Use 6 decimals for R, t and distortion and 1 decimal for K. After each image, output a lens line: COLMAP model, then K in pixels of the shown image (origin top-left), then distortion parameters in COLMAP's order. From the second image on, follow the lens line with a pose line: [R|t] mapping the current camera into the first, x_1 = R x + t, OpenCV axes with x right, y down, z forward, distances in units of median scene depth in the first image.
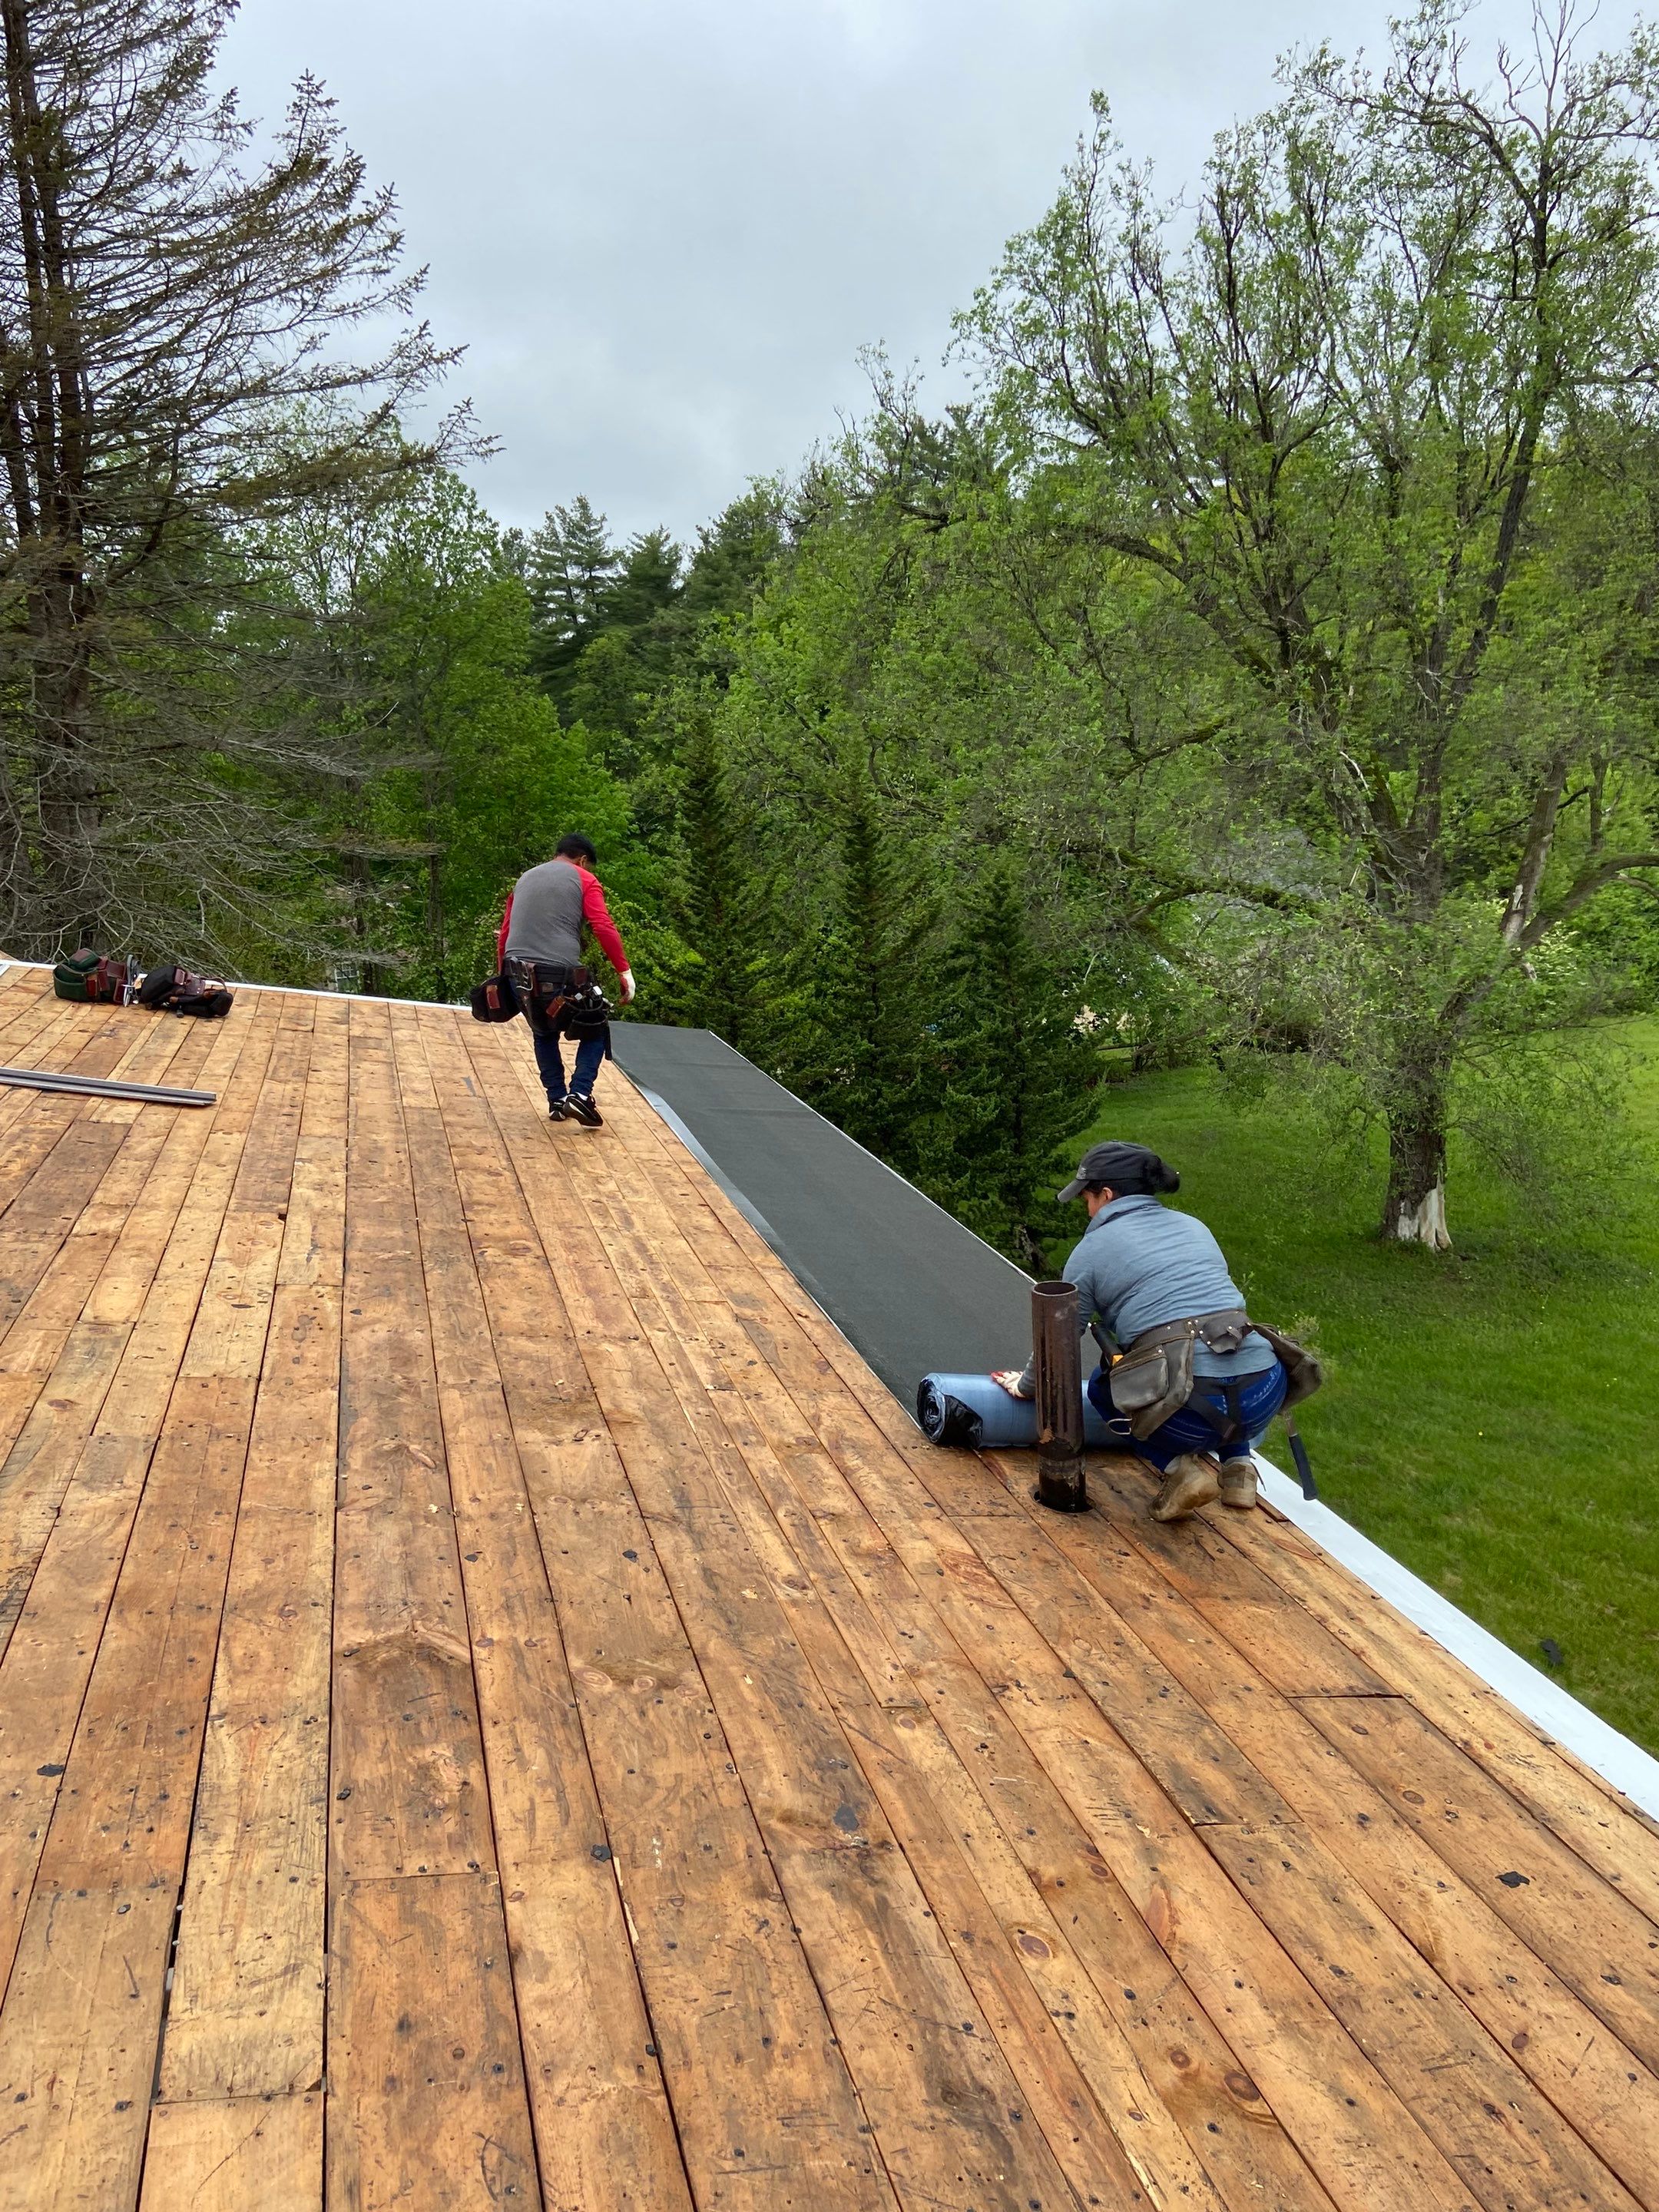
lens RADIAL K [[1661.4, 0, 841.0], [0, 1661.4, 1097.2], [0, 0, 1]] dist [0.094976, -0.130120]
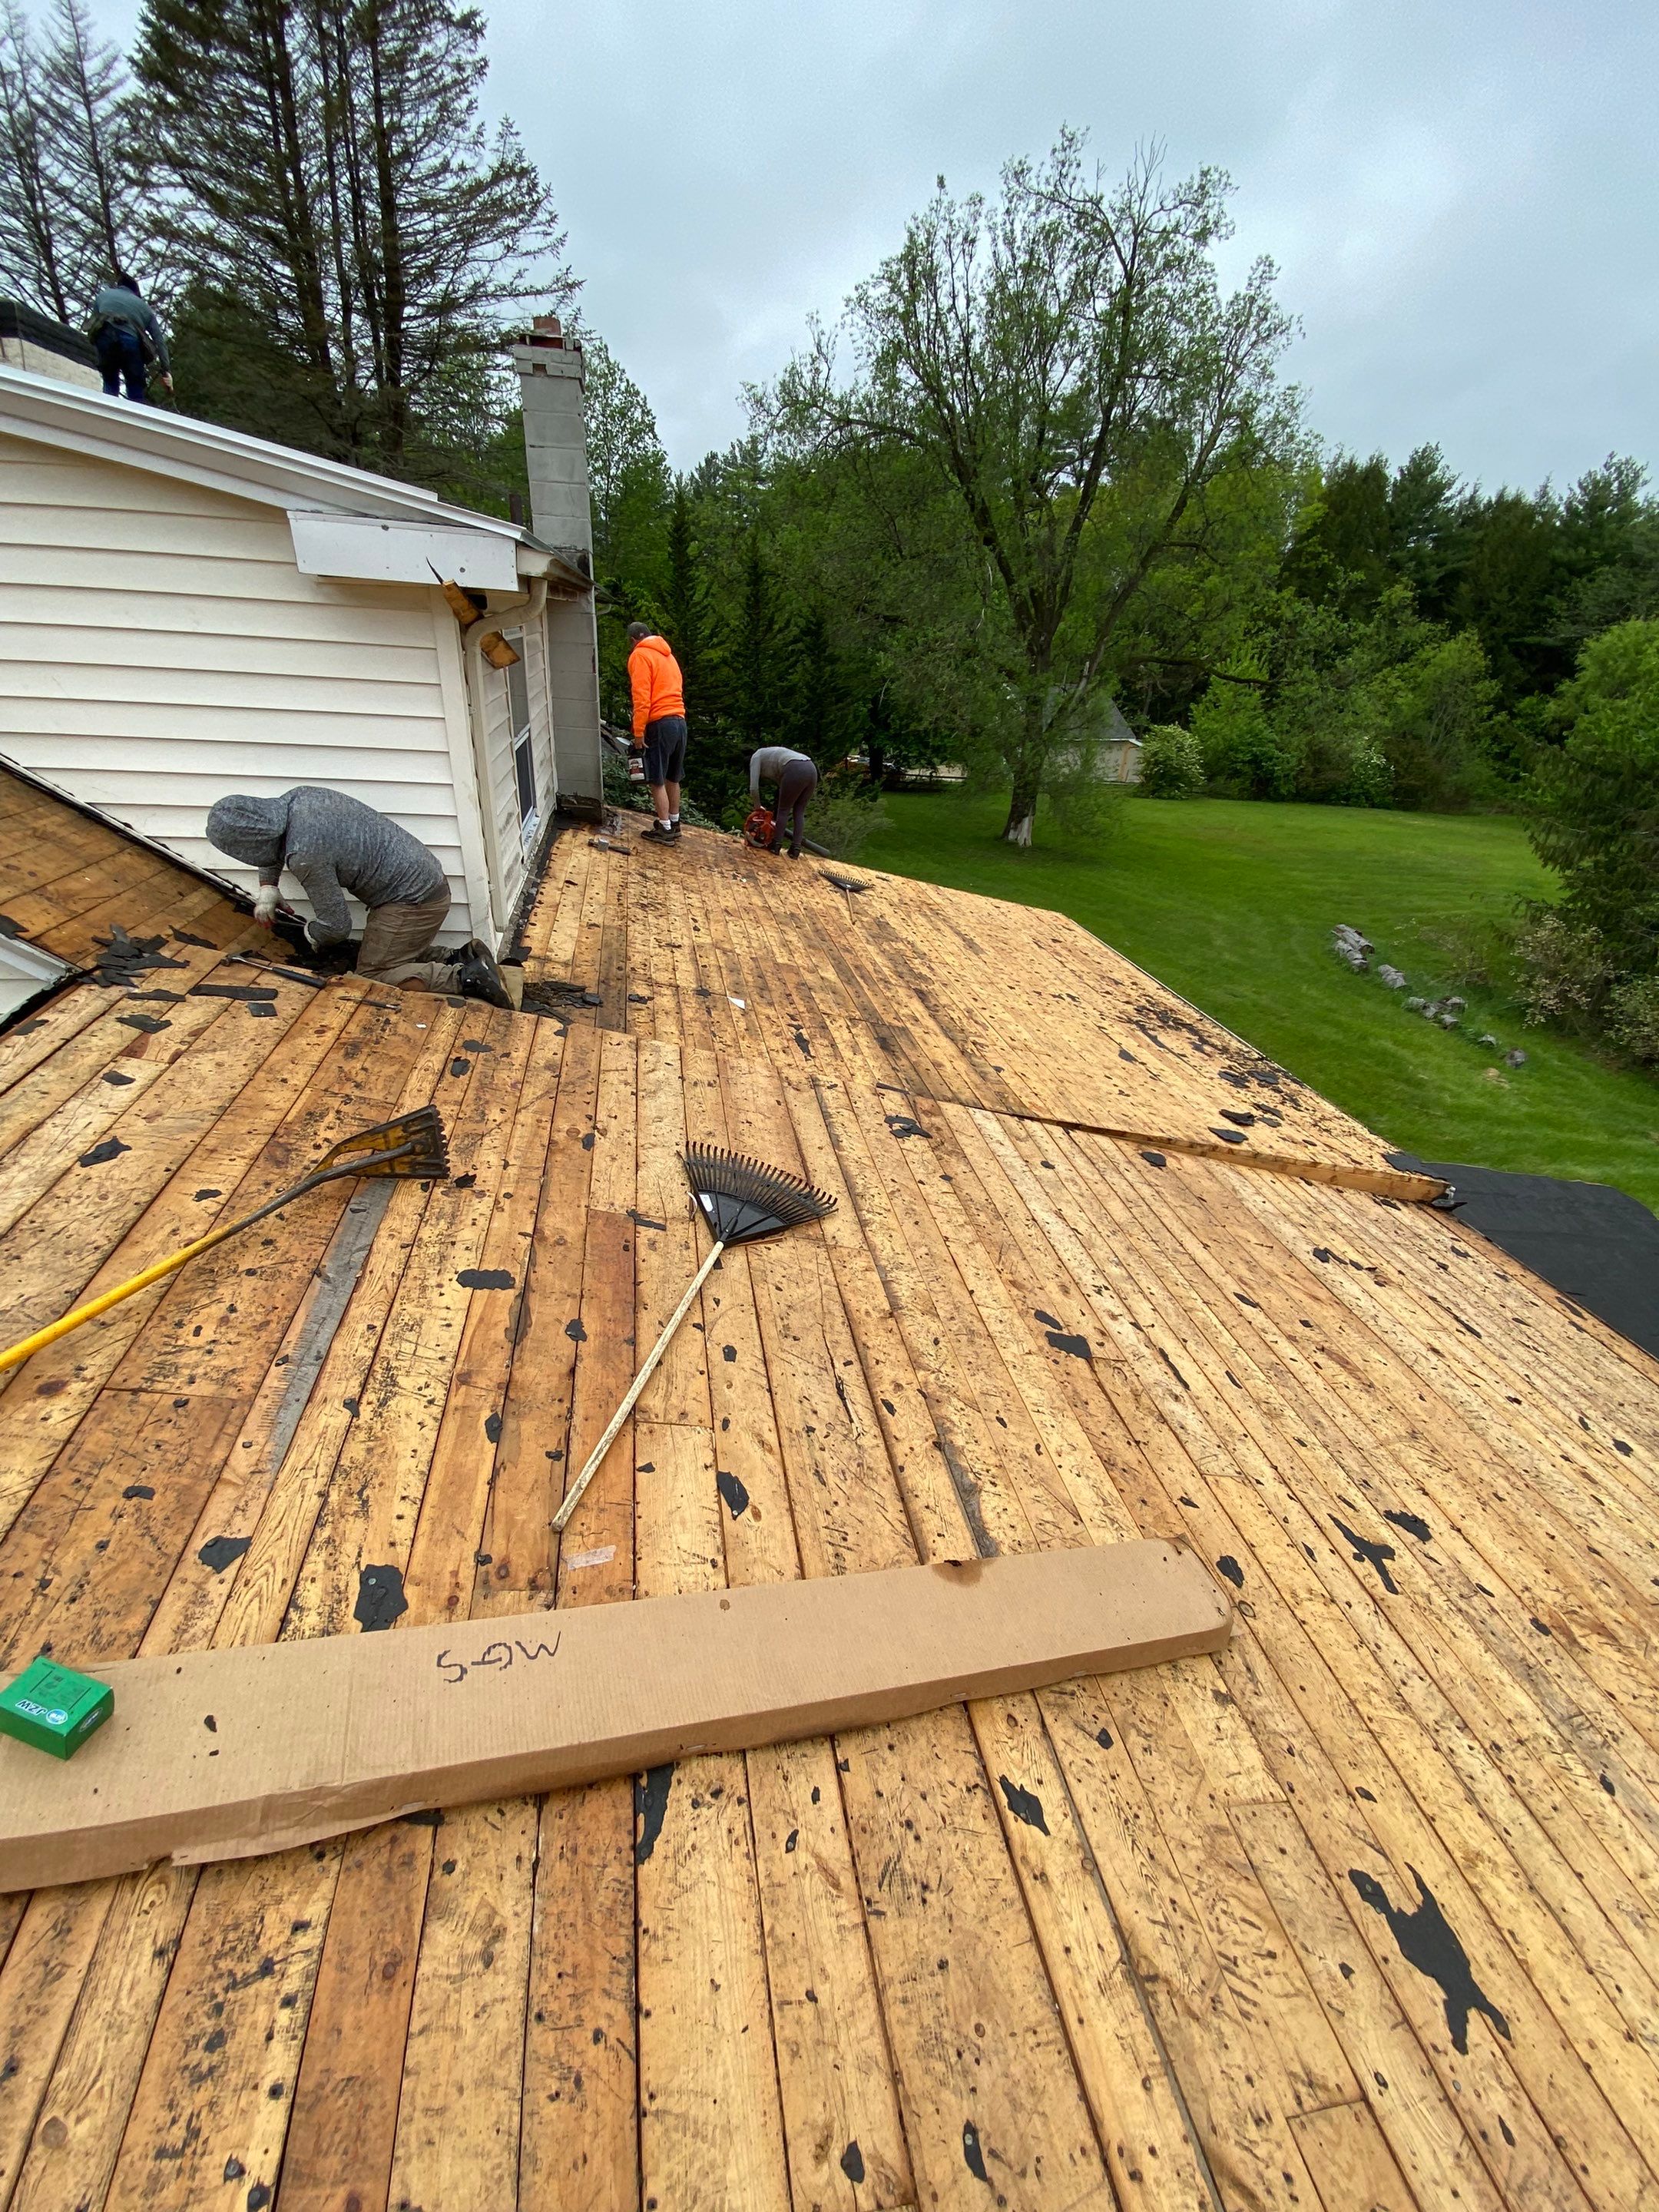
lens RADIAL K [[899.8, 0, 832.8], [0, 899.8, 1112.0], [0, 0, 1]] dist [0.019337, -0.019670]
pose [[0.988767, 0.148147, -0.019820, 0.237061], [-0.137123, 0.951867, 0.274129, 0.171744], [0.059478, -0.268332, 0.961489, -0.300964]]
